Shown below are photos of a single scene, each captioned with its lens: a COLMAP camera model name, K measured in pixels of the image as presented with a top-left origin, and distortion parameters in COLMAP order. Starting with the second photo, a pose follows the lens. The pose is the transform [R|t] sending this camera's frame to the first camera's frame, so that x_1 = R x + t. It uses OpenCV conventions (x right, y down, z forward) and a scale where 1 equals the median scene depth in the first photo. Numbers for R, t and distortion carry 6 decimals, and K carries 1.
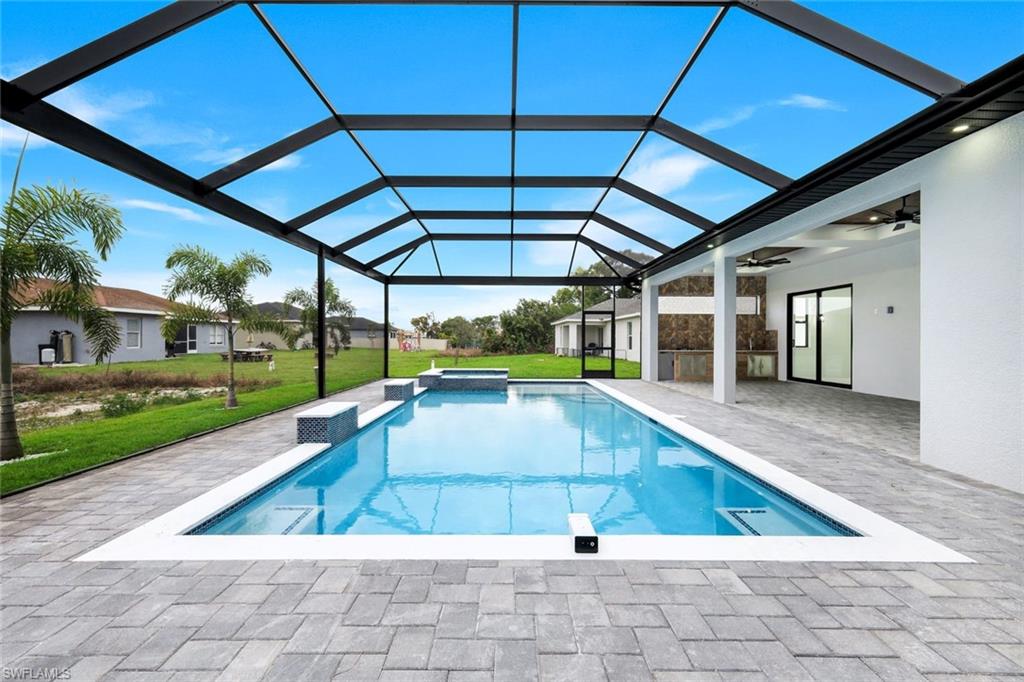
lens RADIAL K [[466.5, 0, 504.0], [0, 466.5, 341.9], [0, 0, 1]] dist [0.009878, -0.000512]
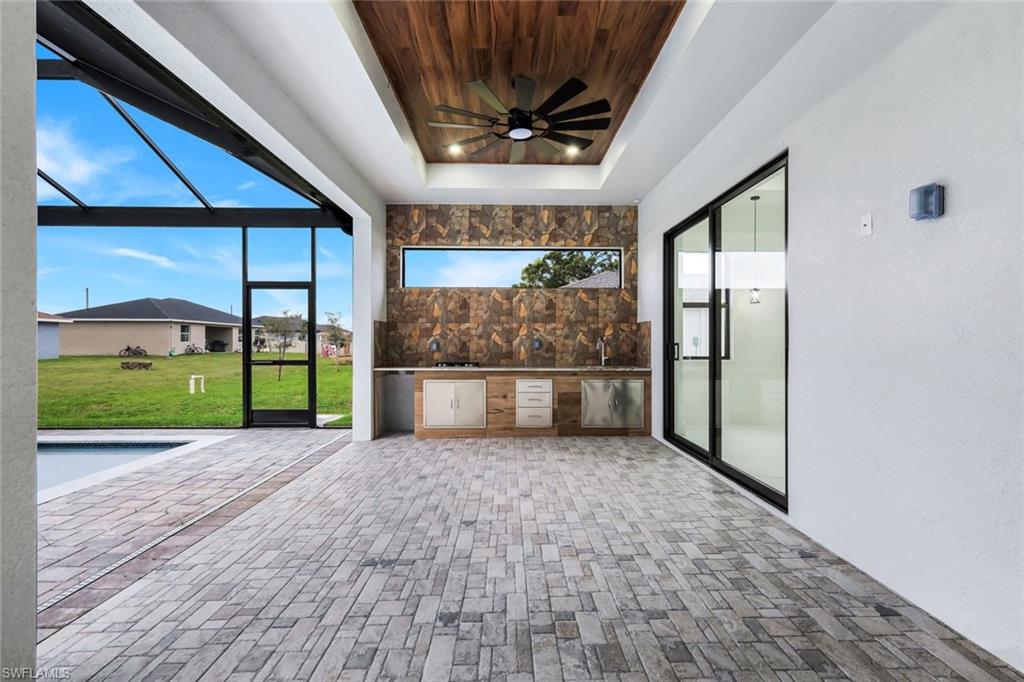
lens RADIAL K [[466.5, 0, 515.3], [0, 466.5, 340.3], [0, 0, 1]] dist [0.009878, -0.000512]
pose [[0.999943, -0.002243, 0.010482, 0.456321], [0.002318, 0.999971, -0.007196, -0.004753], [-0.010465, 0.007220, 0.999919, 0.569077]]
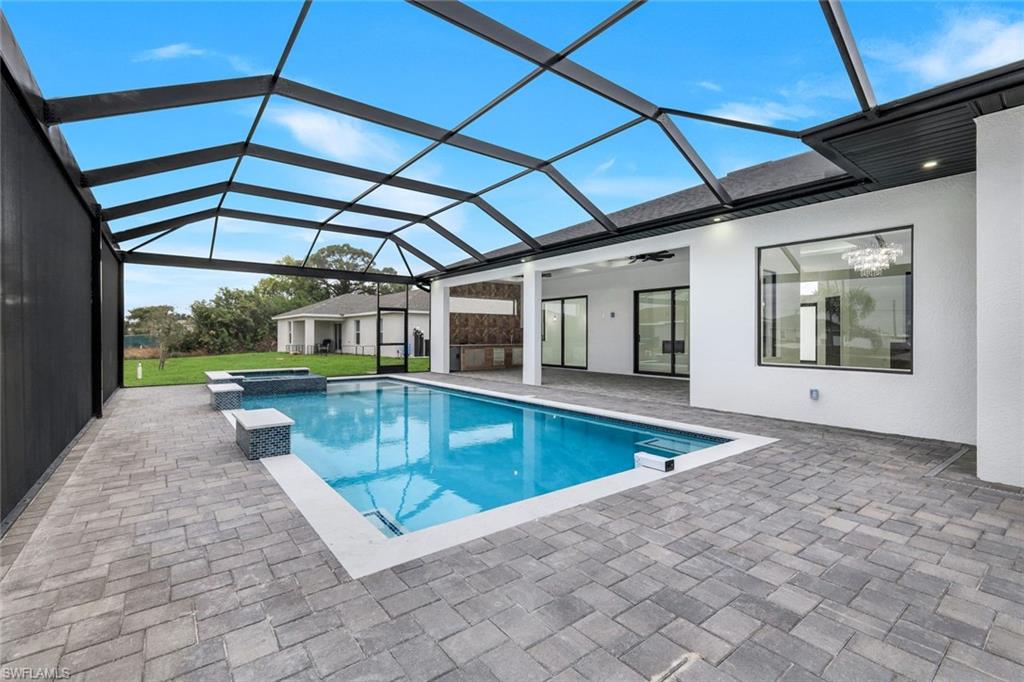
lens RADIAL K [[466.5, 0, 525.9], [0, 466.5, 335.7], [0, 0, 1]] dist [0.009878, -0.000512]
pose [[0.779099, -0.003475, 0.626892, -0.226266], [0.006557, 0.999975, -0.002606, 0.000032], [-0.626867, 0.006140, 0.779102, 0.015646]]
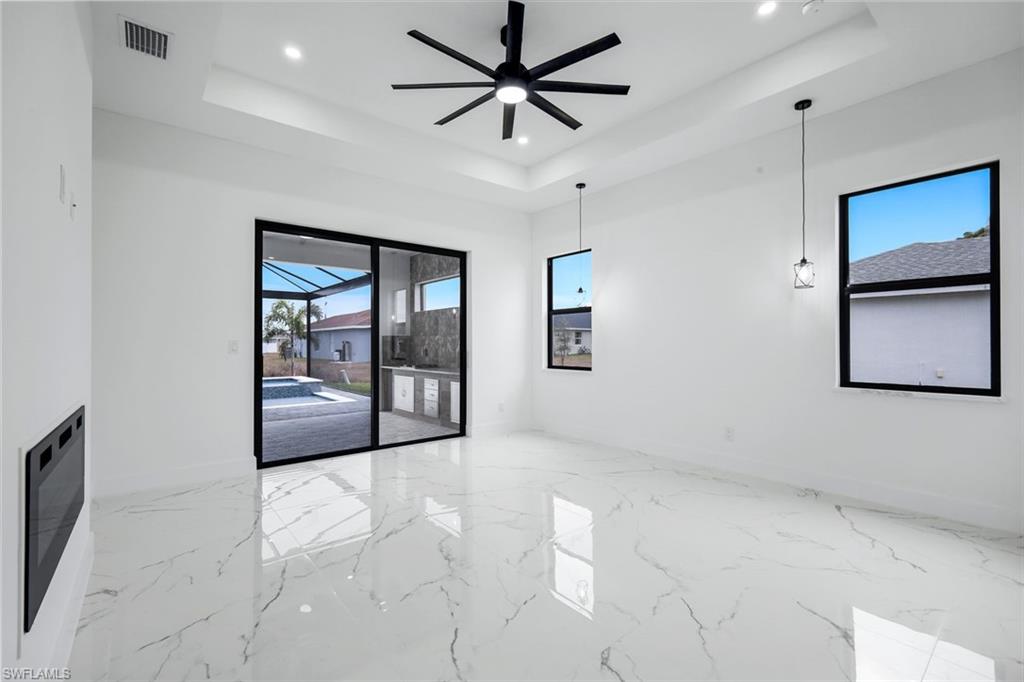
lens RADIAL K [[457.6, 0, 515.3], [0, 457.6, 339.0], [0, 0, 1]] dist [0.002438, 0.000447]
pose [[0.632904, -0.012995, -0.774121, 0.967985], [0.001977, 0.999883, -0.015169, -0.011283], [0.774228, 0.008070, 0.632855, 0.732340]]
